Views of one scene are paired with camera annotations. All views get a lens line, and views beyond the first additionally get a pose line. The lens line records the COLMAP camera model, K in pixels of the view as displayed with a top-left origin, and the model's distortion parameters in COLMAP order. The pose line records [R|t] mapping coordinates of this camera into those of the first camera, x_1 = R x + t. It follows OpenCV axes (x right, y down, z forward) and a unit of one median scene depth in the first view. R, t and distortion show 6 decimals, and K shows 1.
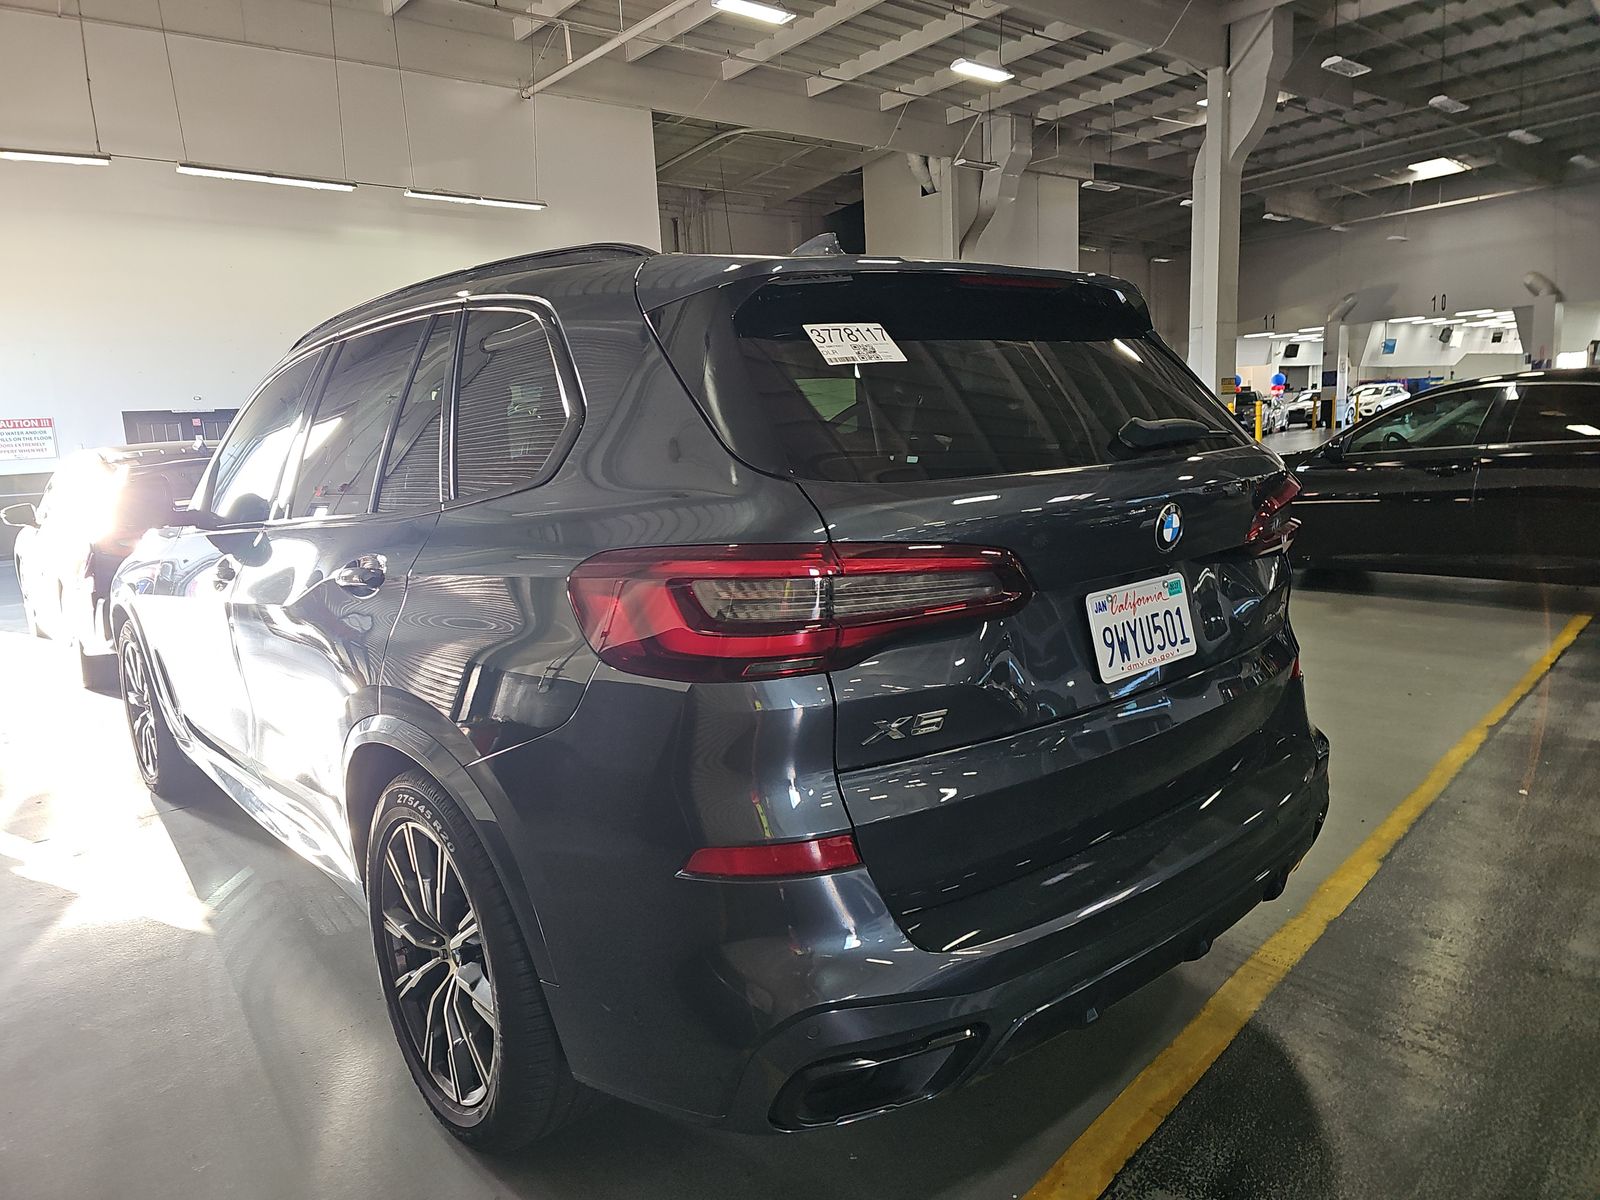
lens RADIAL K [[1079.9, 0, 762.6], [0, 1079.9, 603.1], [0, 0, 1]] dist [0.026727, -0.000052]
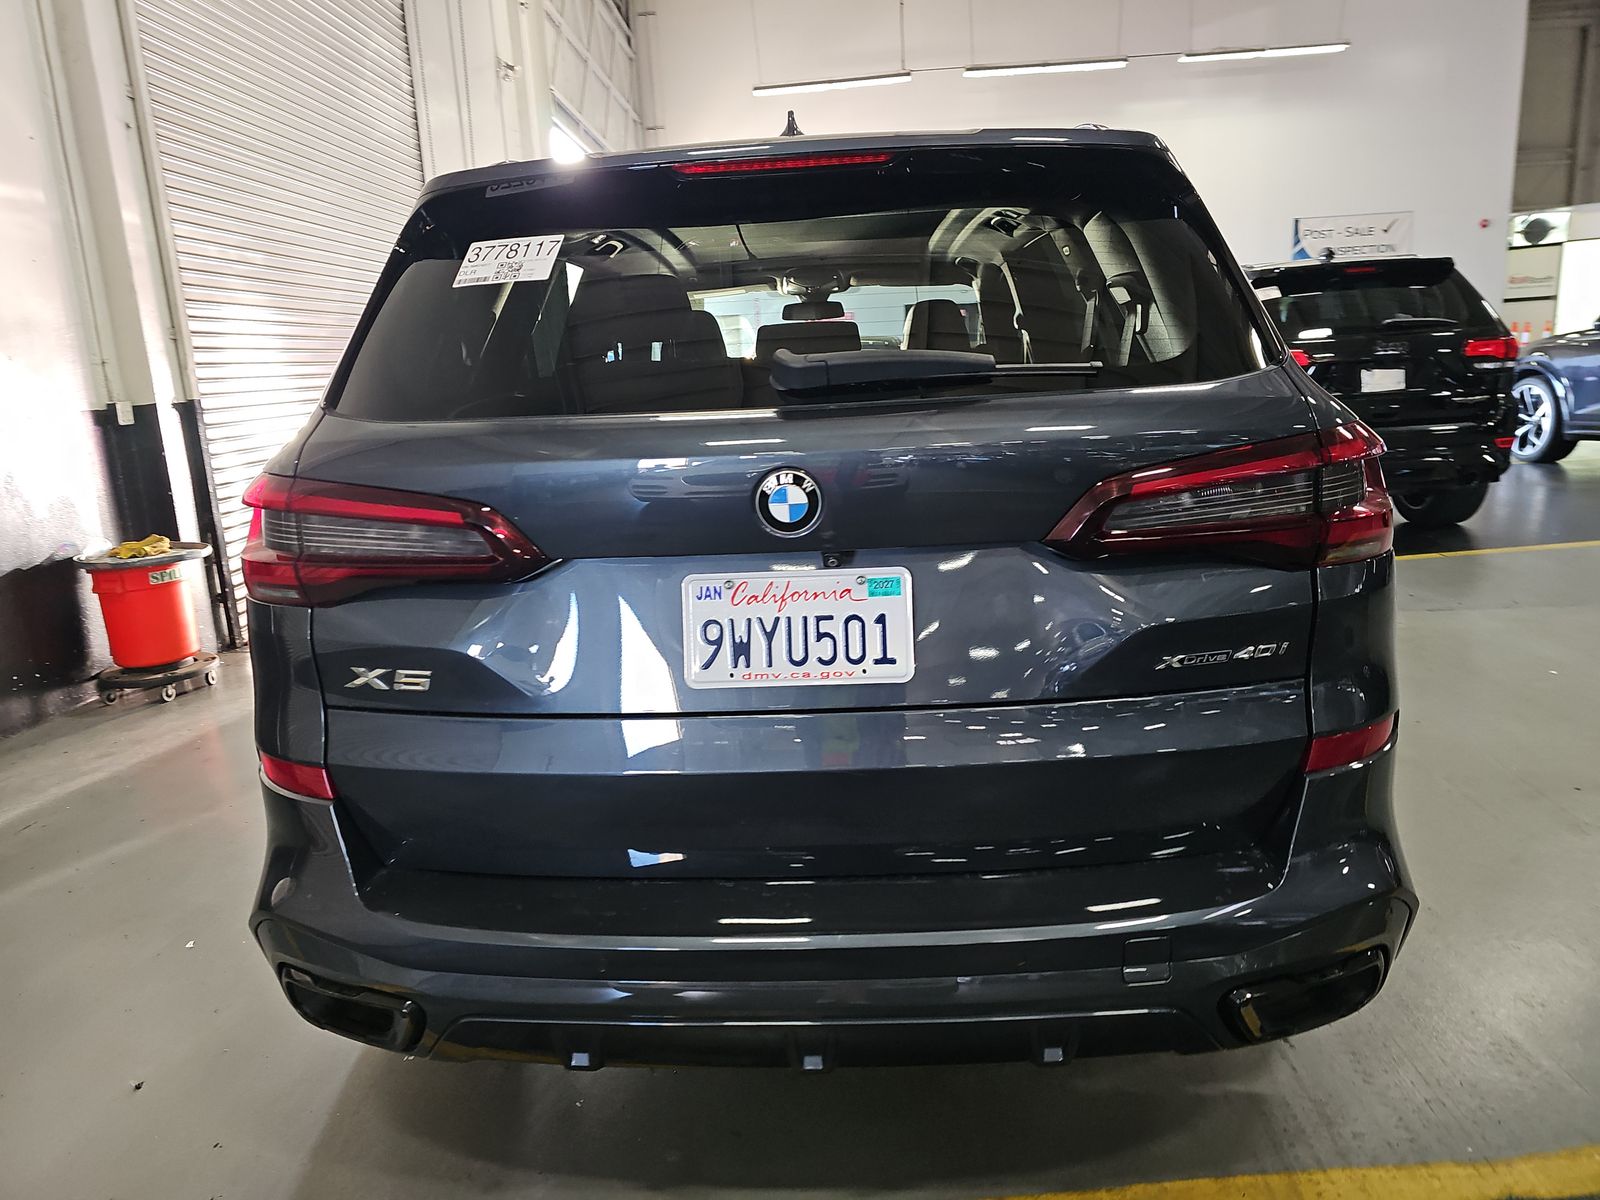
lens RADIAL K [[1064.0, 0, 790.8], [0, 1064.0, 583.8], [0, 0, 1]] dist [0.052706, -0.004417]
pose [[0.733350, 0.166489, -0.659150, 0.825630], [-0.106029, 0.985696, 0.131004, -0.105666], [0.671532, -0.026183, 0.740512, 0.442142]]
